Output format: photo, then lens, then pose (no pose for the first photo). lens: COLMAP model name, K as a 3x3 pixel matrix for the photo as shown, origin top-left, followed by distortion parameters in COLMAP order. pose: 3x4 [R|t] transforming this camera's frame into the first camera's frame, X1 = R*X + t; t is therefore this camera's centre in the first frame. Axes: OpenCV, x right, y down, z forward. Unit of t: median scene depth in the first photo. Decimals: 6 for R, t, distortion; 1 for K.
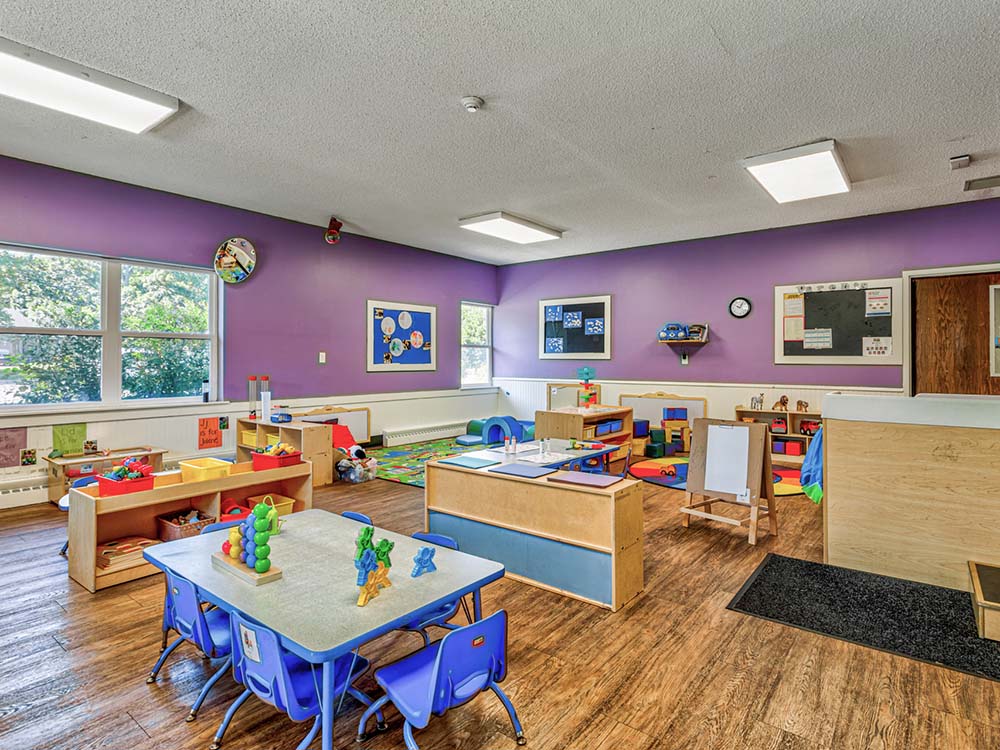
lens RADIAL K [[541.4, 0, 500.1], [0, 541.4, 364.5], [0, 0, 1]] dist [0.003044, 0.000388]
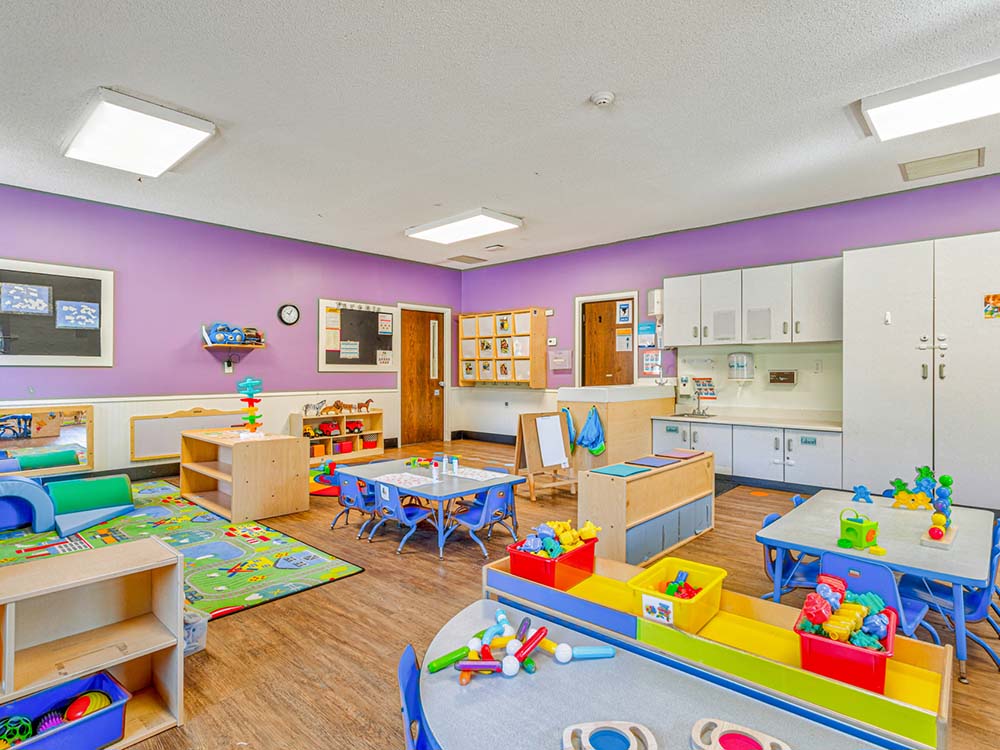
lens RADIAL K [[541.4, 0, 499.8], [0, 541.4, 376.4], [0, 0, 1]] dist [0.003044, 0.000388]
pose [[0.068582, -0.012014, 0.997573, -0.536232], [0.011474, 0.999871, 0.011253, 0.000269], [-0.997579, 0.010675, 0.068711, 0.585432]]
